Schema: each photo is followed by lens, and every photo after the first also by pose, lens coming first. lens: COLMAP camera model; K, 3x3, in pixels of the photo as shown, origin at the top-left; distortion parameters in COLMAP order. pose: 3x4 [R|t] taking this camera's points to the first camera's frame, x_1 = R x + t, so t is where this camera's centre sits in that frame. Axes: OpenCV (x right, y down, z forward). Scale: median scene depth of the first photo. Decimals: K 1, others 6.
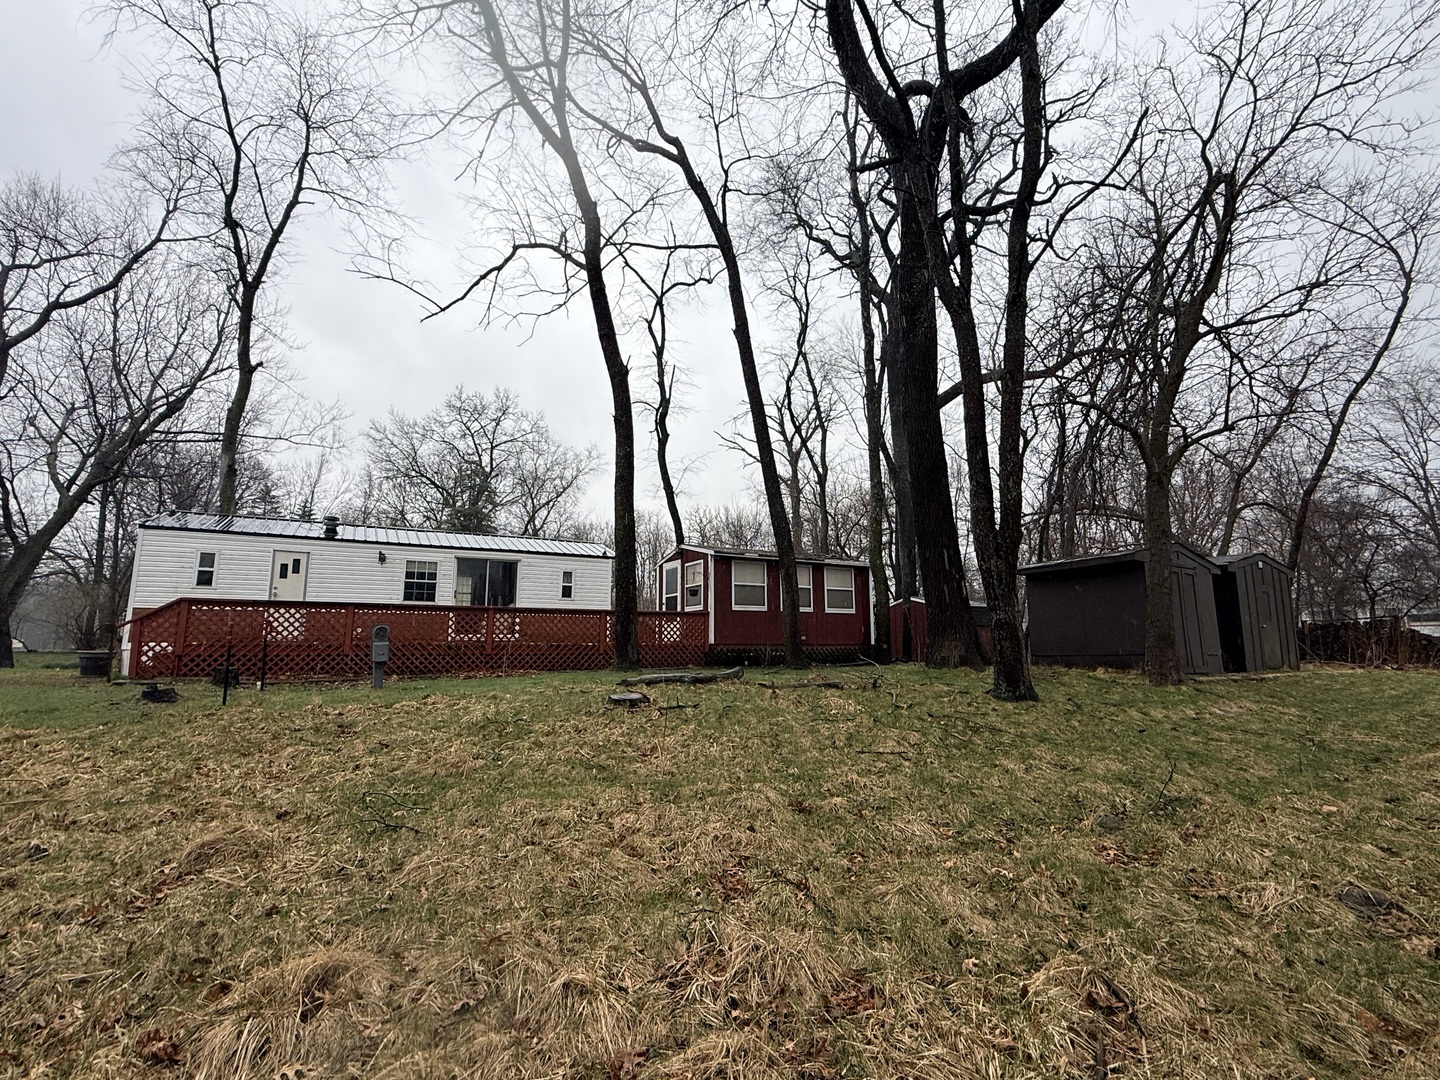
lens RADIAL K [[669.0, 0, 720.4], [0, 669.0, 537.2], [0, 0, 1]] dist [-0.001066, 0.000119]
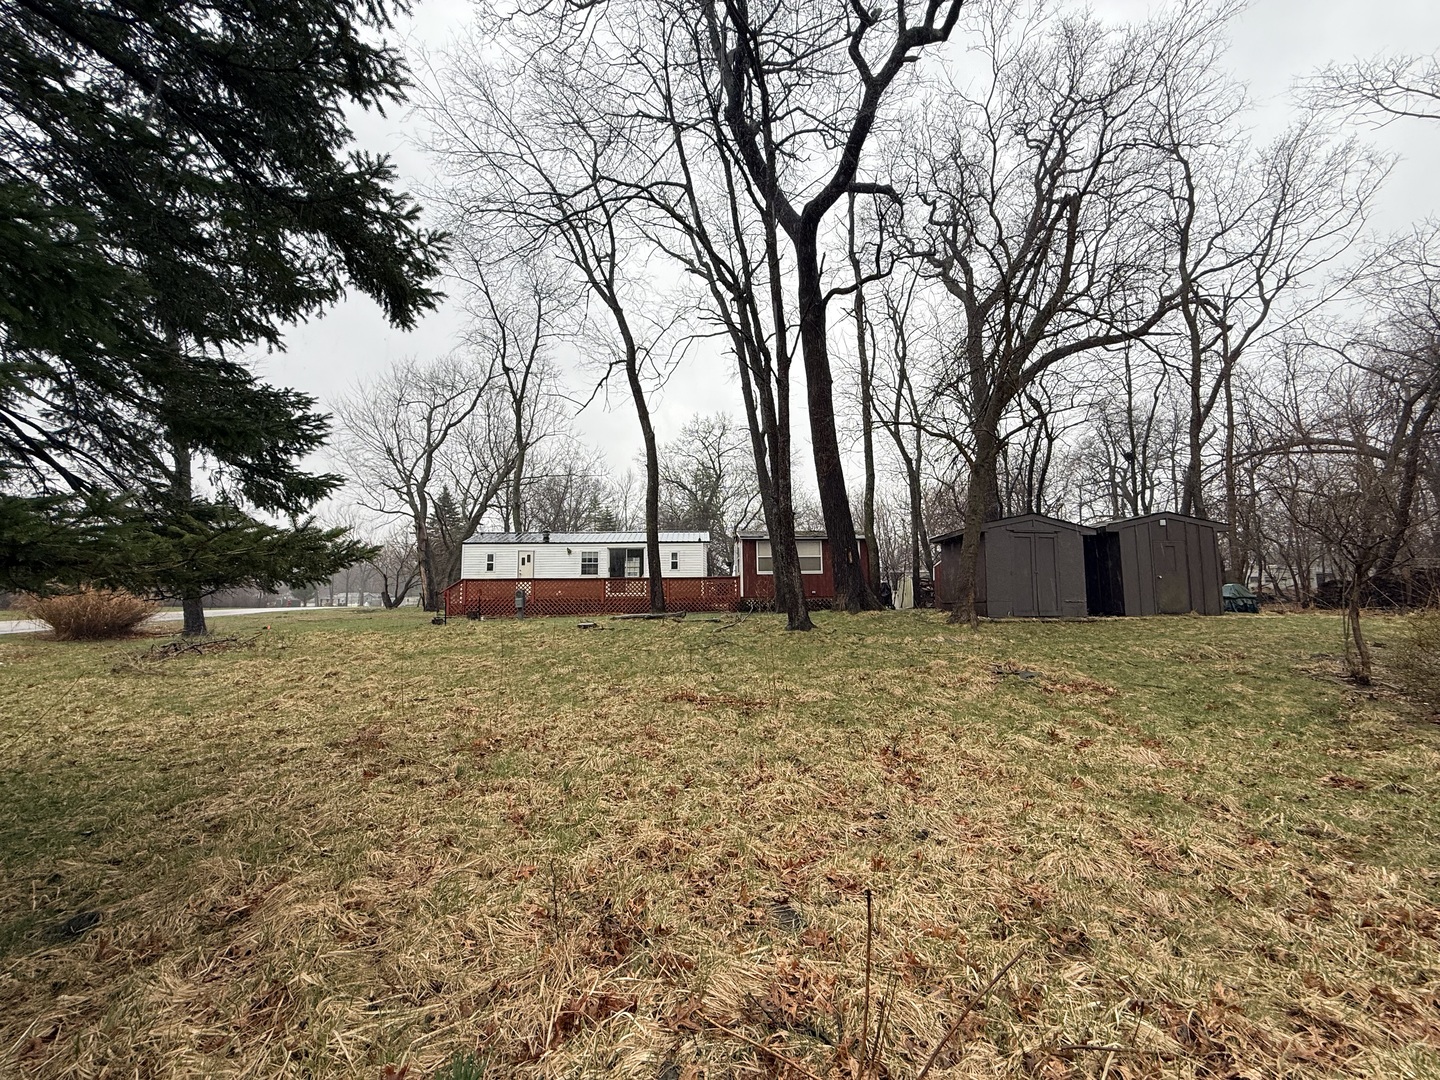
lens RADIAL K [[573.9, 0, 719.8], [0, 573.9, 543.6], [0, 0, 1]] dist [-0.000598, -0.000444]
pose [[0.888980, -0.049443, -0.455269, 0.550105], [0.080504, 0.995545, 0.049078, -0.032623], [0.450815, -0.080281, 0.889000, -0.188691]]
